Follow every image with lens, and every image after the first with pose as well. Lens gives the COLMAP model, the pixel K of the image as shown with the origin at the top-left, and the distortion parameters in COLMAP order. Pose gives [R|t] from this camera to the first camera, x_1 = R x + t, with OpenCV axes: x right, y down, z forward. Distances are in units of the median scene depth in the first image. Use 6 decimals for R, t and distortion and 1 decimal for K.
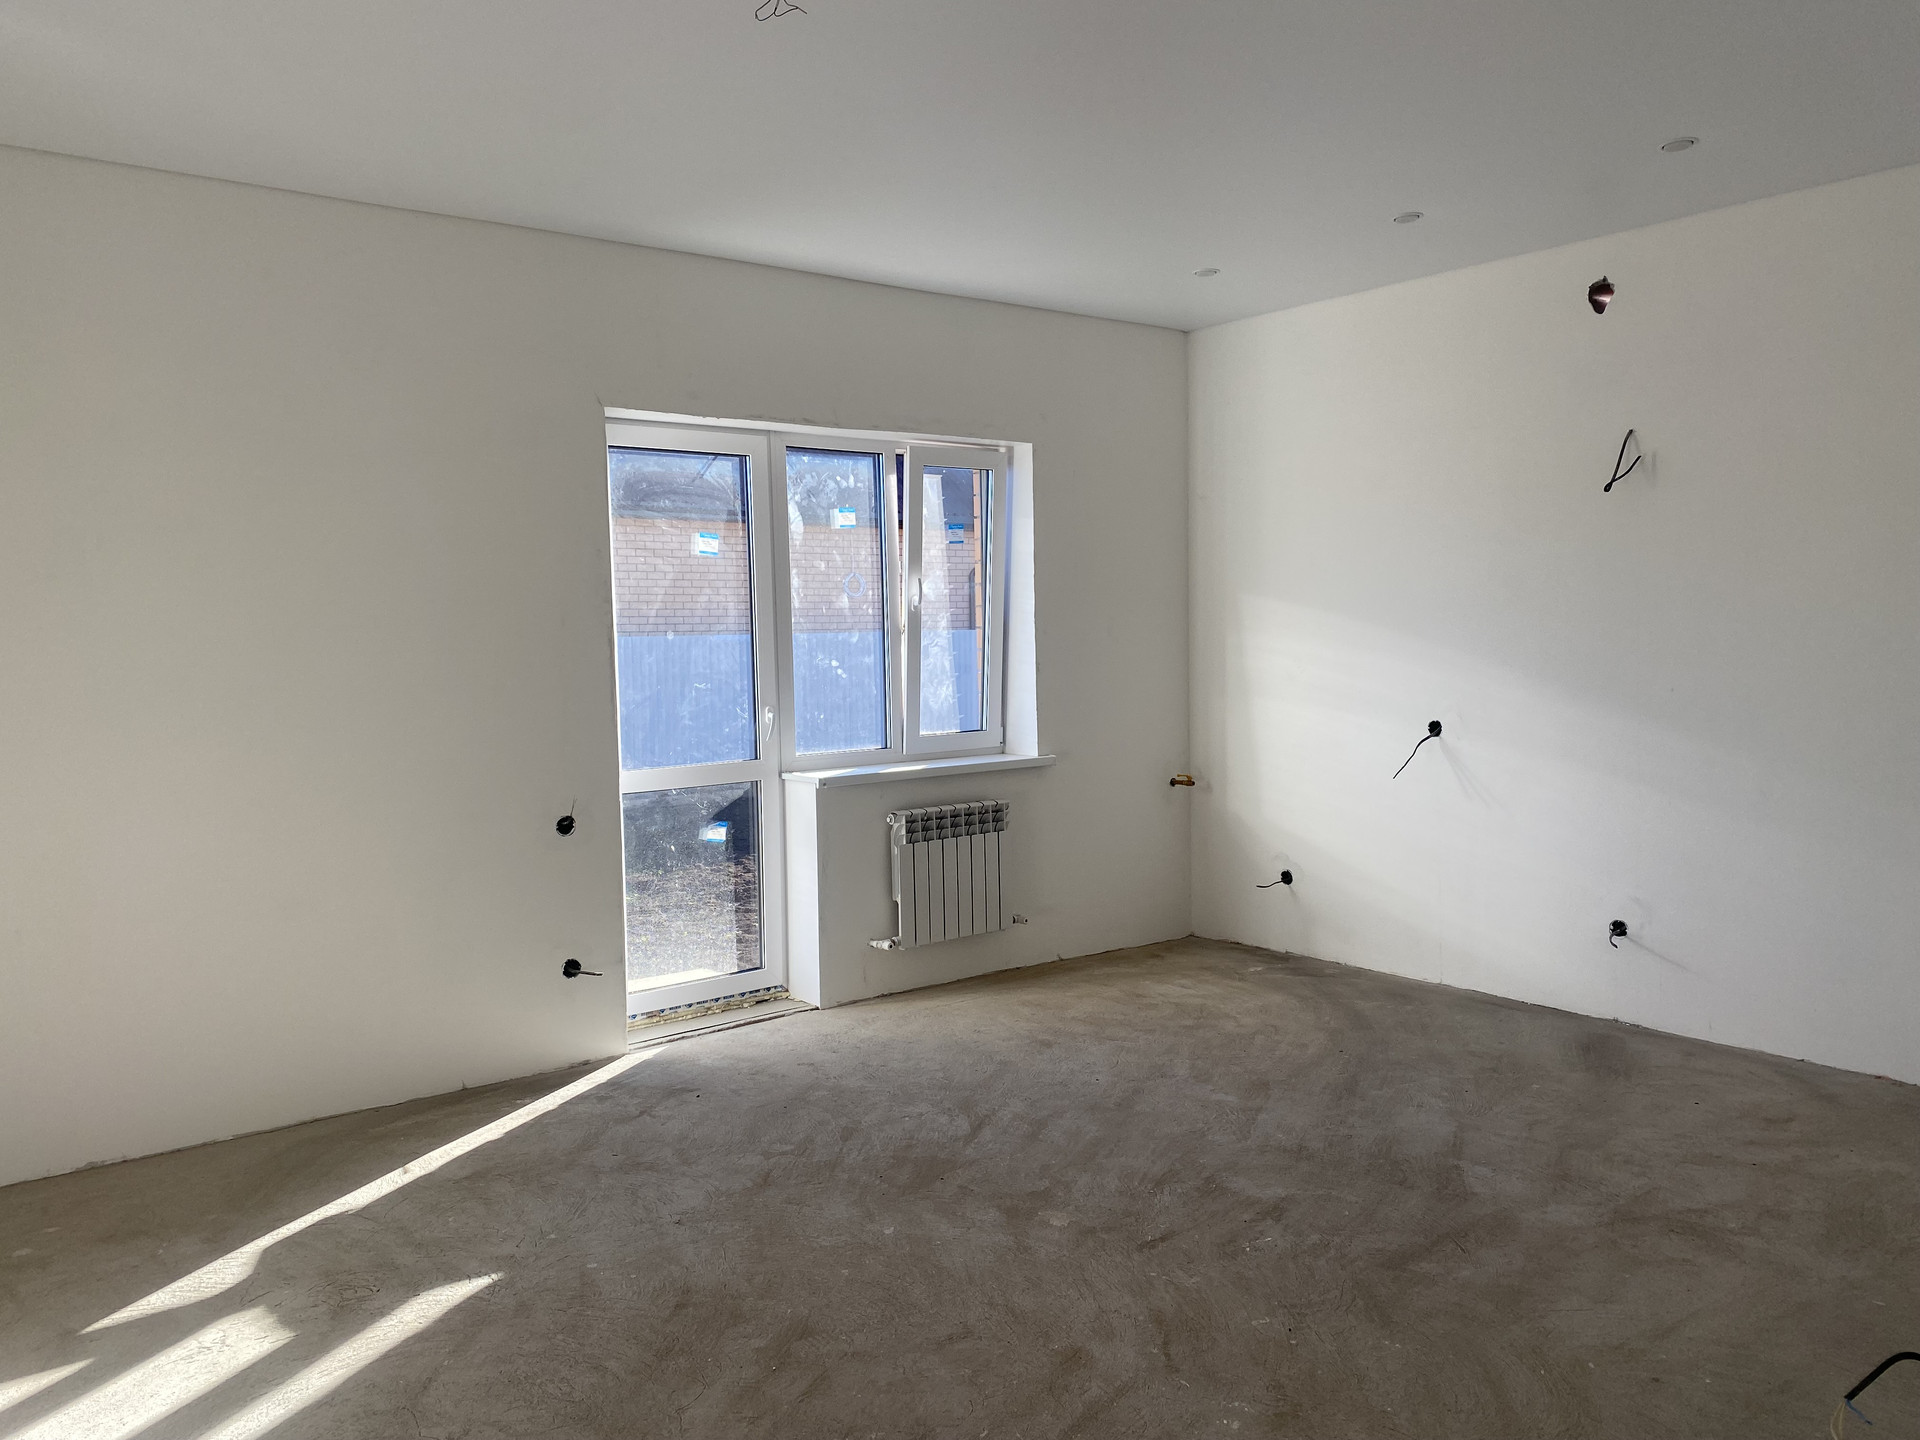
lens RADIAL K [[1475.0, 0, 928.7], [0, 1475.0, 729.0], [0, 0, 1]] dist [0.097628, -0.225571]
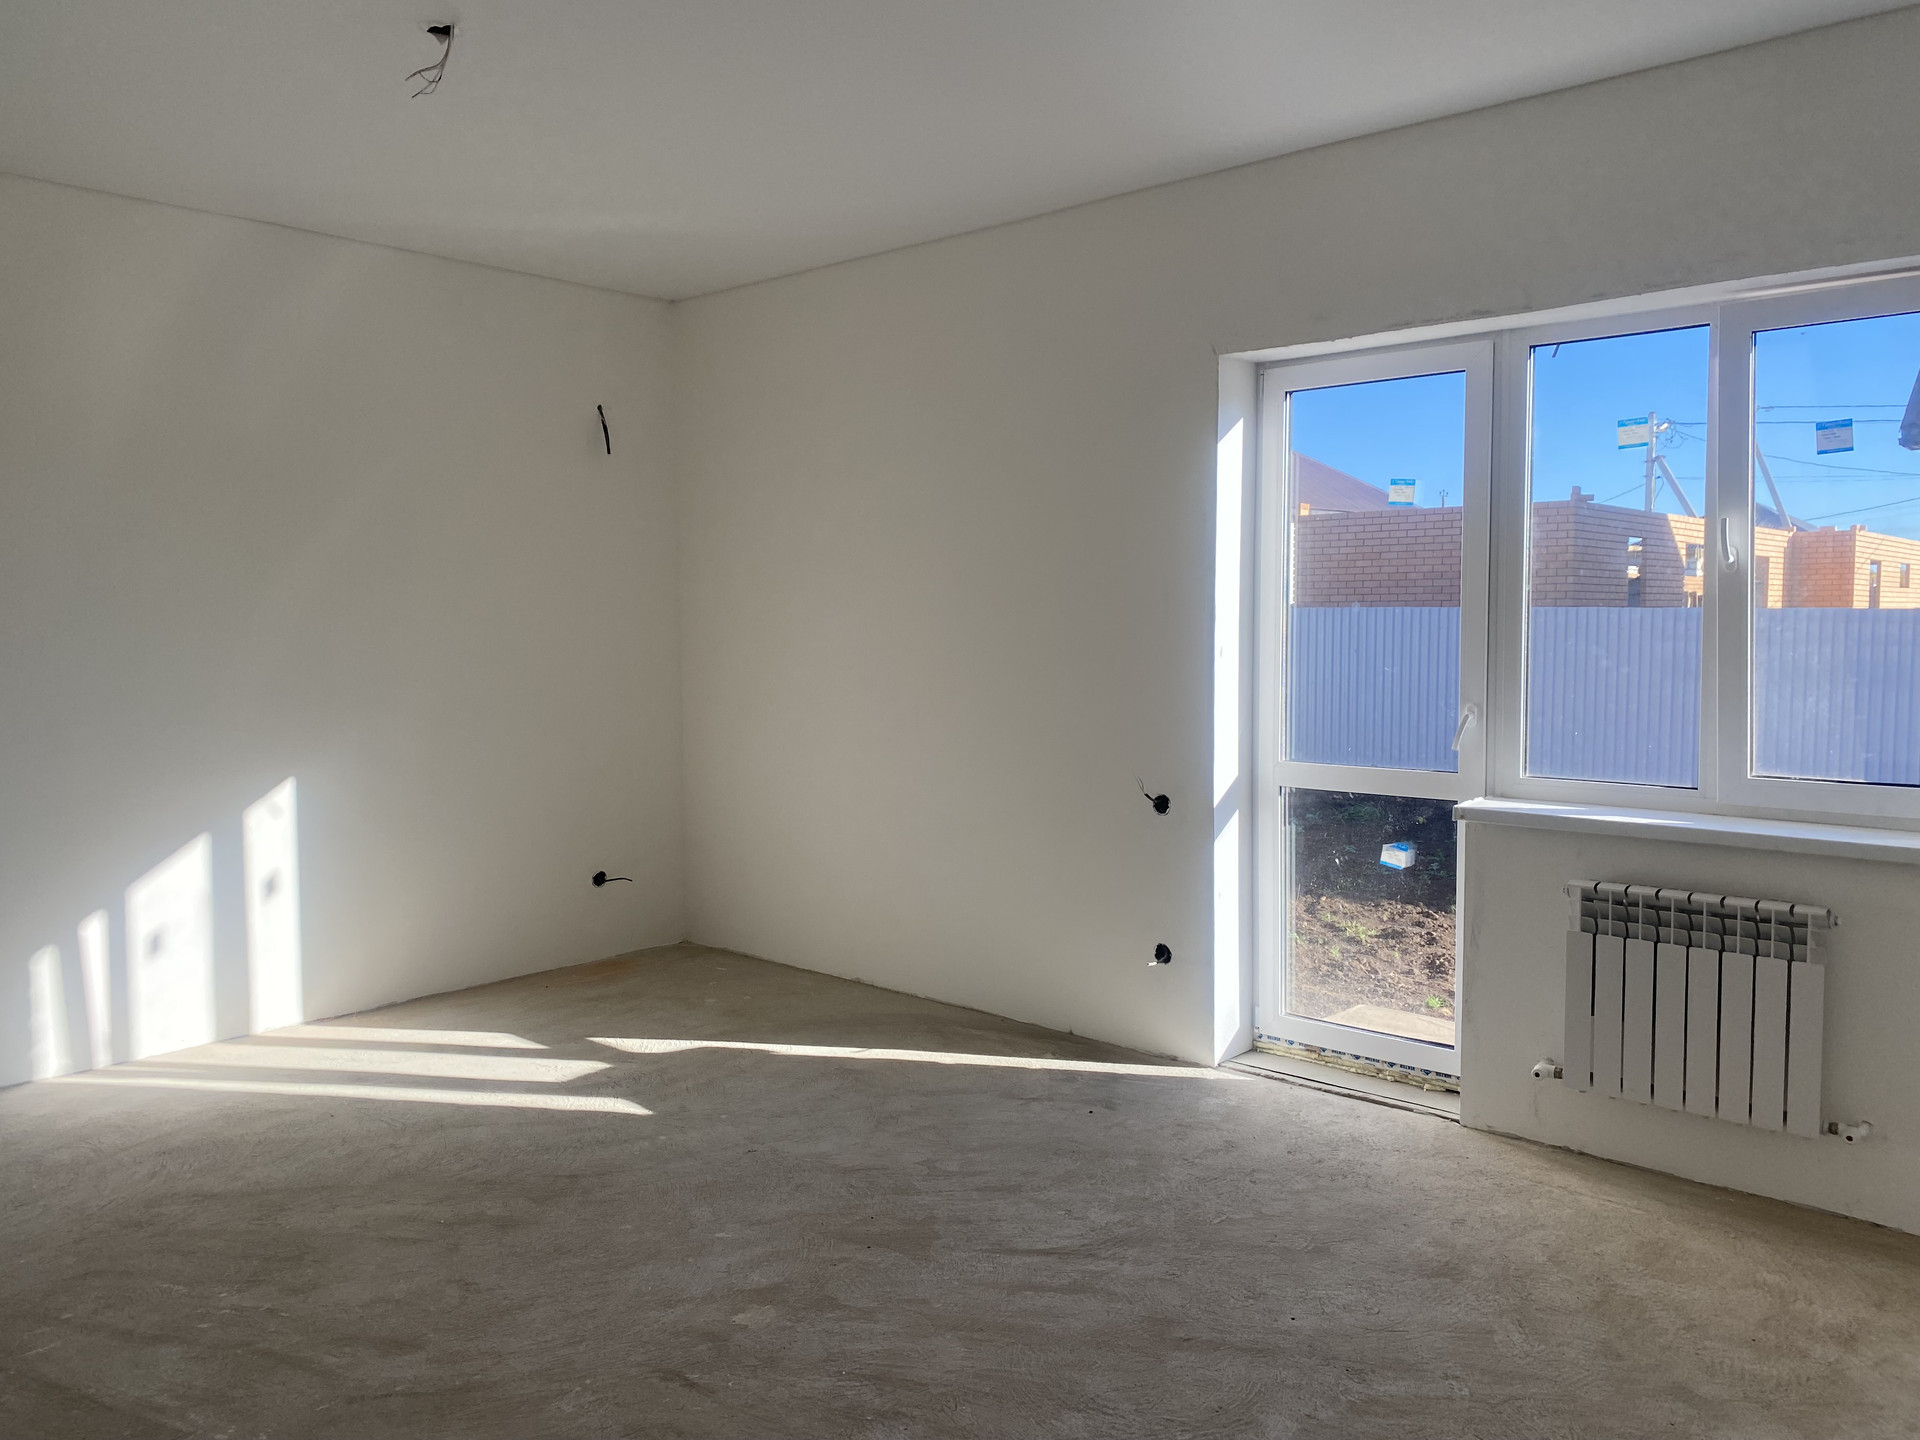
lens RADIAL K [[1492.6, 0, 967.2], [0, 1492.6, 715.0], [0, 0, 1]] dist [0.016096, -0.003333]
pose [[0.184736, 0.093360, -0.978344, 0.713937], [-0.073943, 0.993977, 0.080890, -0.062485], [0.980003, 0.057398, 0.190527, 0.755801]]
